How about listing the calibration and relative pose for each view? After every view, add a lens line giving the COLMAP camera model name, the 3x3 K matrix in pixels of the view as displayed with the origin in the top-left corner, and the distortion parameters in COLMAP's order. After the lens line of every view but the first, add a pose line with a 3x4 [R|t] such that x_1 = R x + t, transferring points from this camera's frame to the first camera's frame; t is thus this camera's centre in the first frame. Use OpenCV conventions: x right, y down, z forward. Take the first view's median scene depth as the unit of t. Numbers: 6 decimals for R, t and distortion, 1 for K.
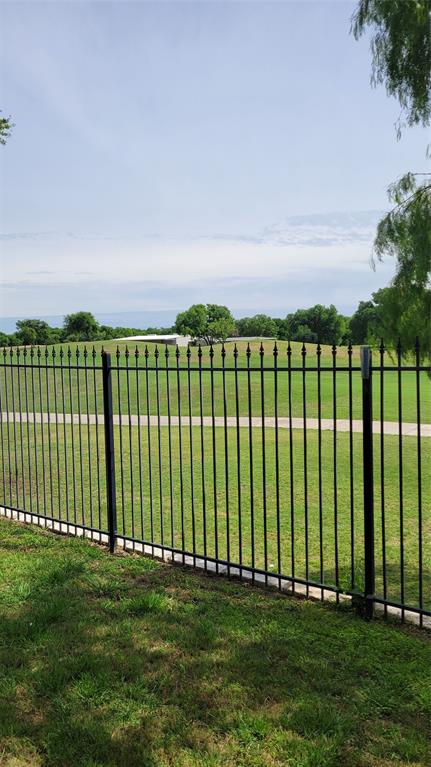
lens RADIAL K [[575.3, 0, 217.9], [0, 575.3, 378.5], [0, 0, 1]] dist [0.024025, -0.012486]
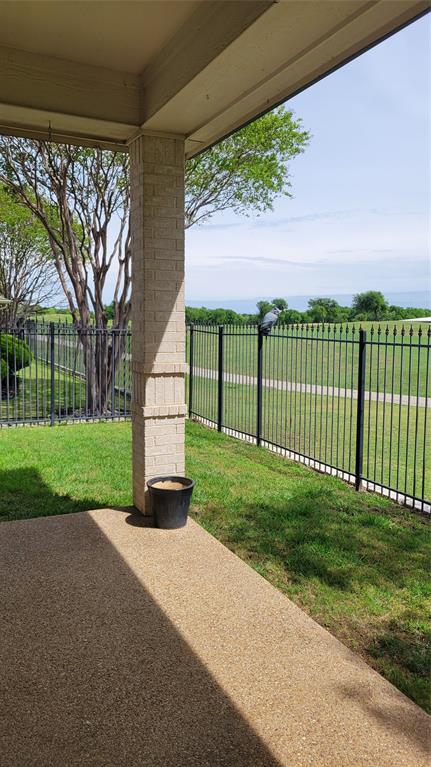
lens RADIAL K [[575.2, 0, 216.3], [0, 575.2, 396.7], [0, 0, 1]] dist [0.024784, -0.003182]
pose [[0.881048, 0.094275, -0.463536, 0.105803], [-0.063112, 0.994605, 0.082327, 0.014570], [0.468797, -0.043280, 0.882245, -0.233635]]
